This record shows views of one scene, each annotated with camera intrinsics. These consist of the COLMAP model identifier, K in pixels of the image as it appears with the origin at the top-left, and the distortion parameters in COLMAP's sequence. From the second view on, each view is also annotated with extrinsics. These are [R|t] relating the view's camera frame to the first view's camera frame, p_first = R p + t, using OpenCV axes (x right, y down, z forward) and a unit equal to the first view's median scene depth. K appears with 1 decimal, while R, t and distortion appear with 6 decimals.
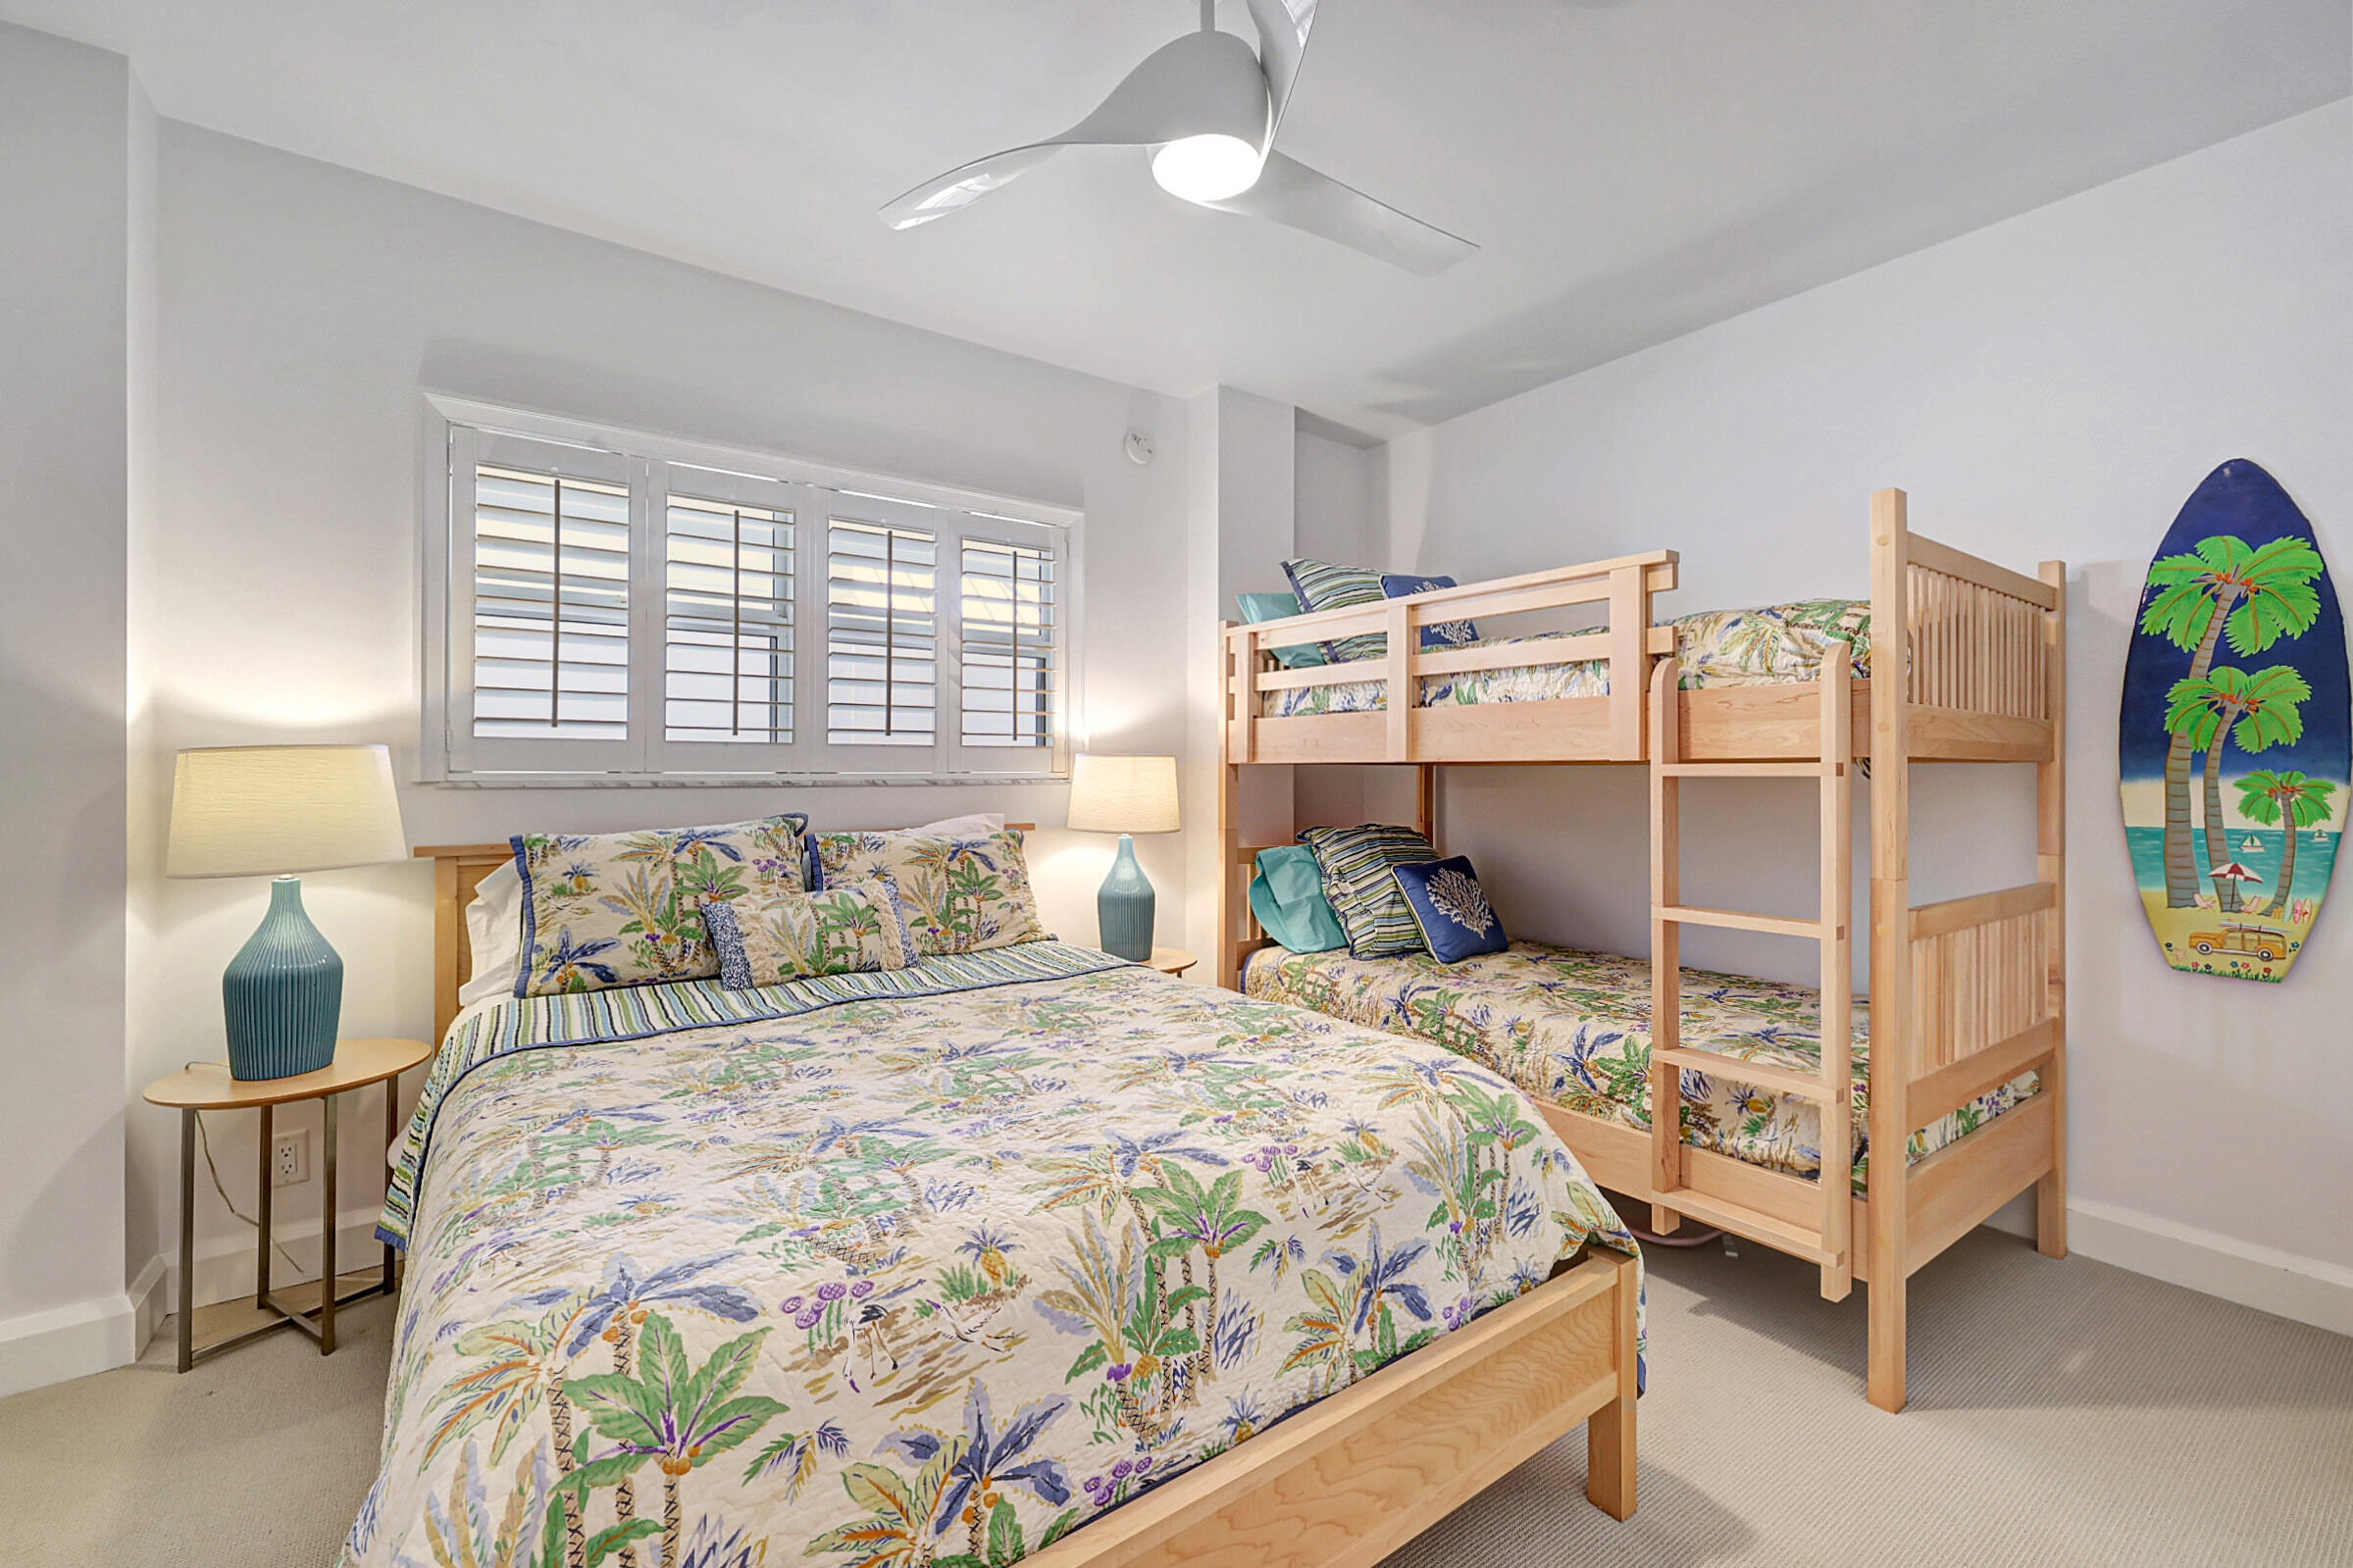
lens RADIAL K [[981.9, 0, 1165.7], [0, 981.9, 779.8], [0, 0, 1]] dist [-0.001120, -0.000610]
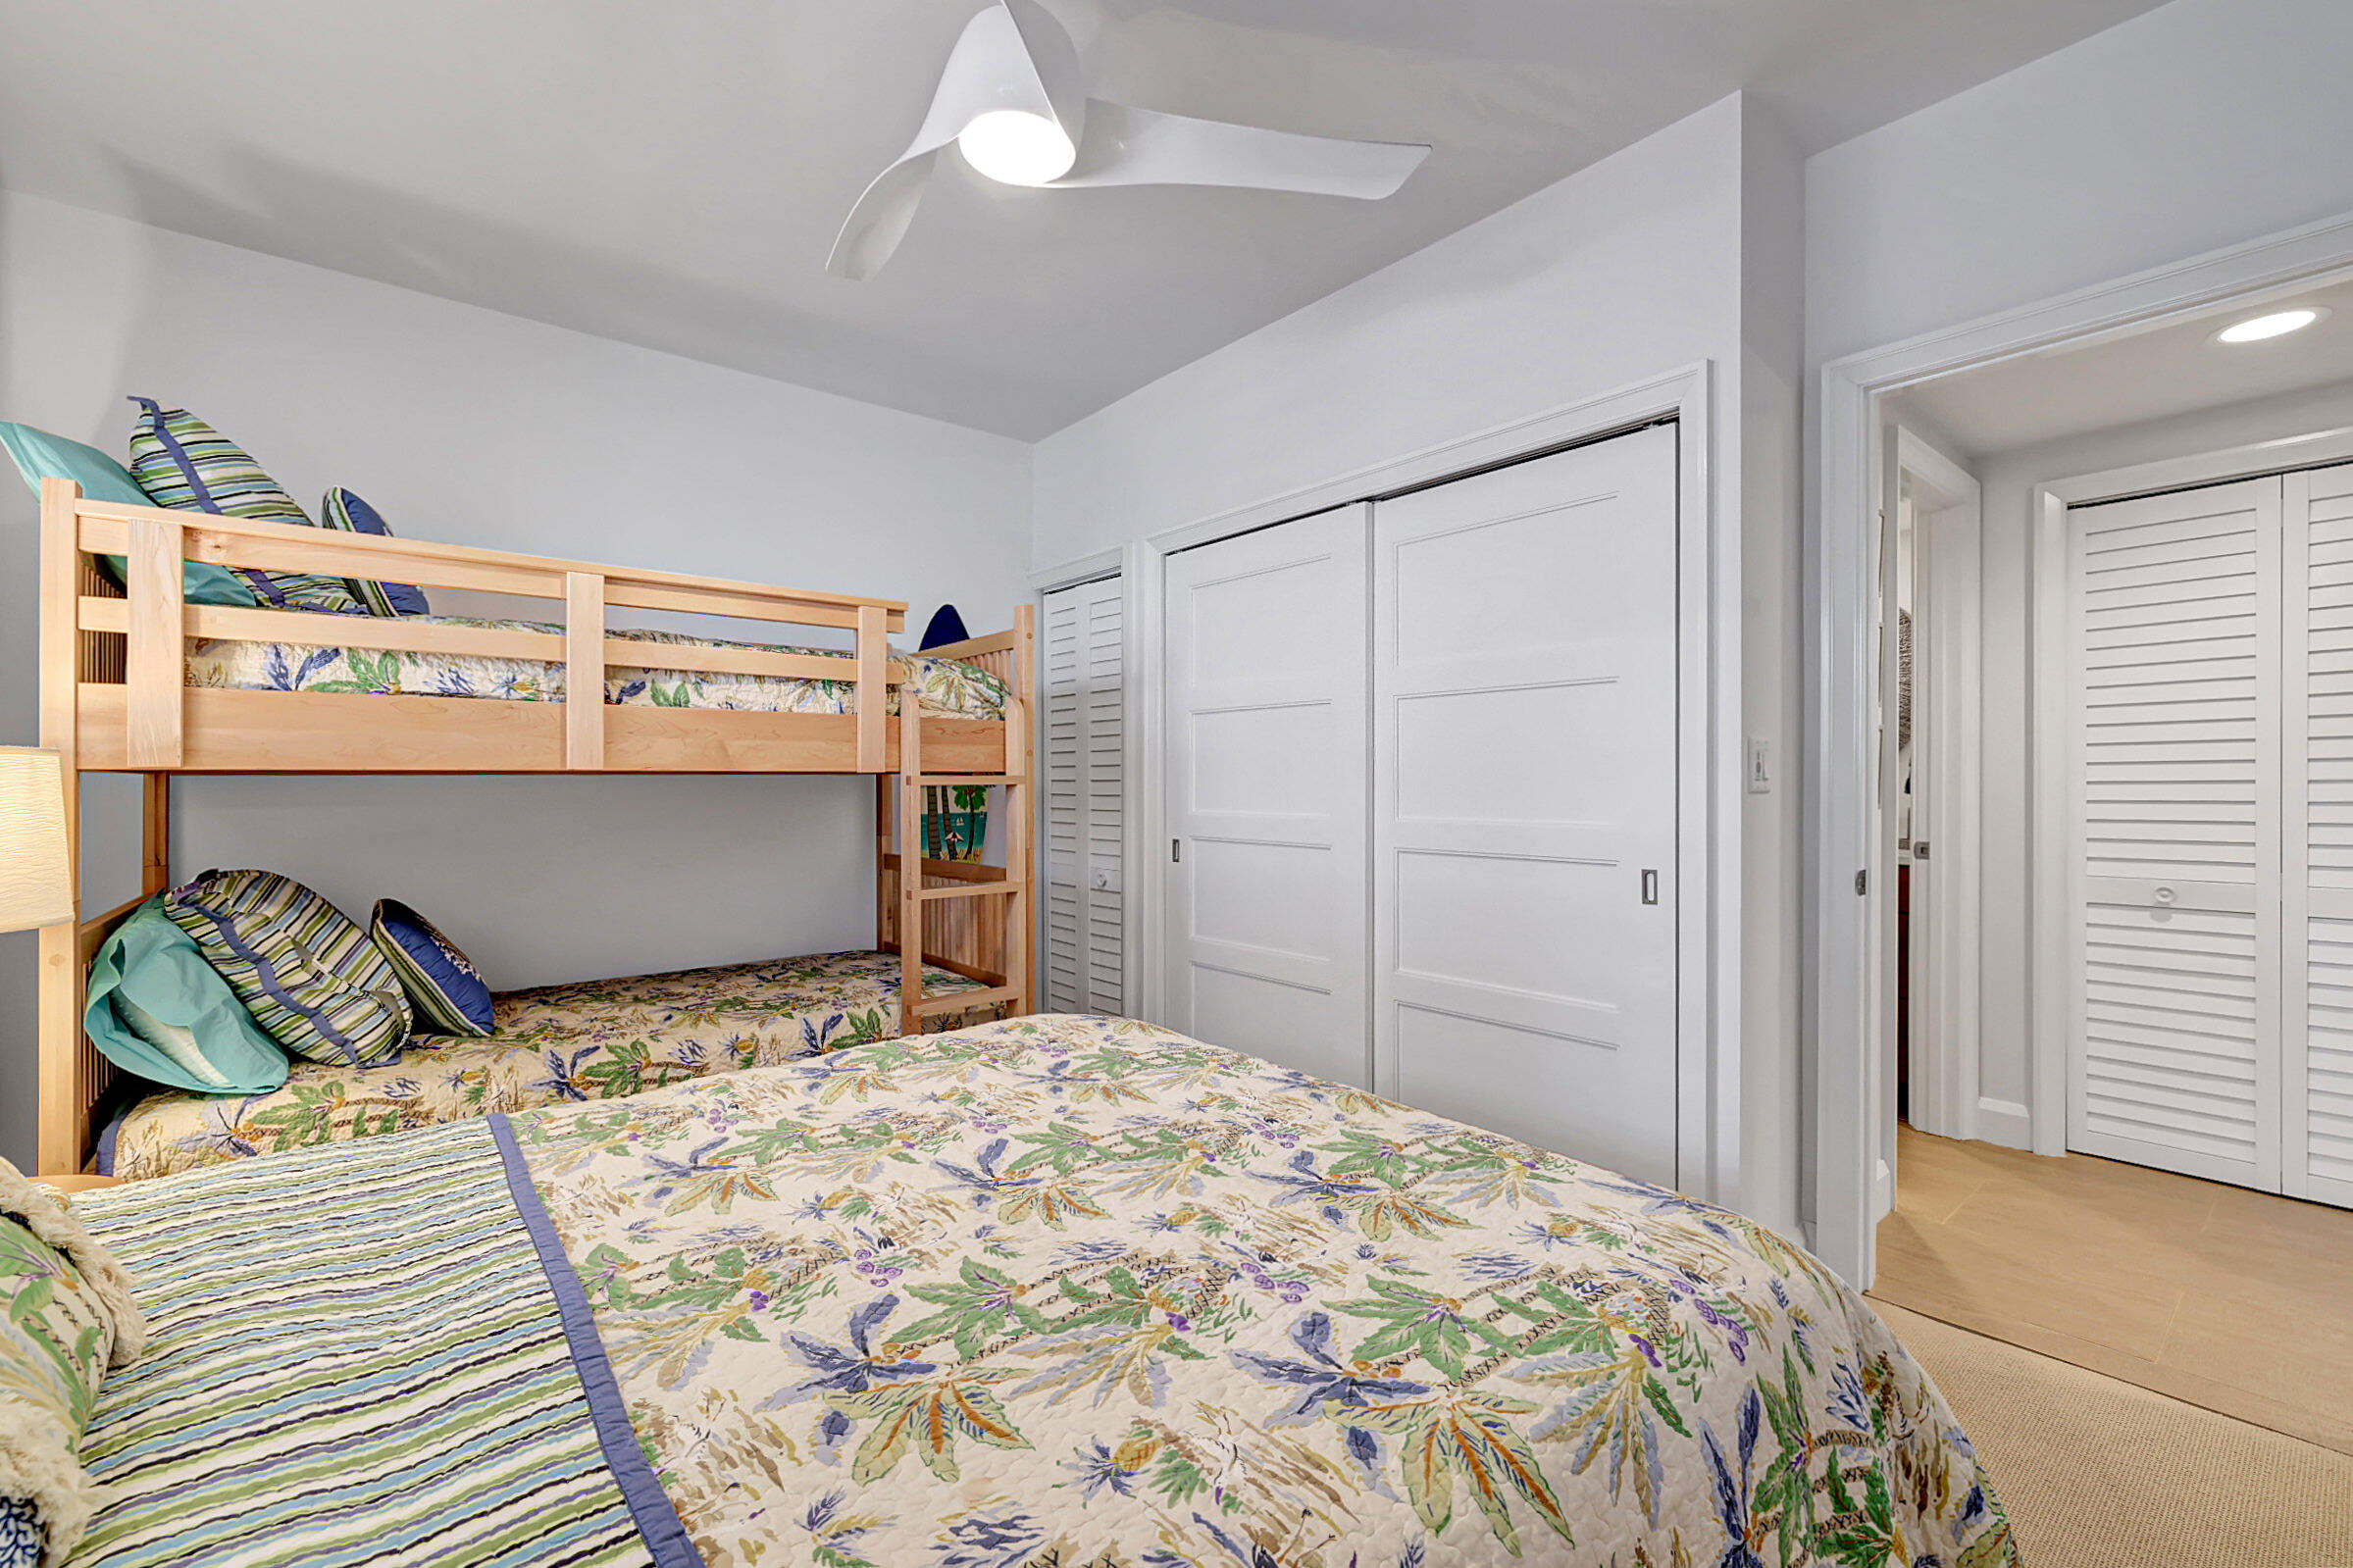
lens RADIAL K [[1002.9, 0, 1179.0], [0, 1002.9, 796.6], [0, 0, 1]] dist [-0.001681, -0.000233]
pose [[-0.072533, -0.017519, 0.997212, -0.680474], [0.009434, 0.999789, 0.018250, -0.008251], [-0.997321, 0.010731, -0.072352, 0.659627]]
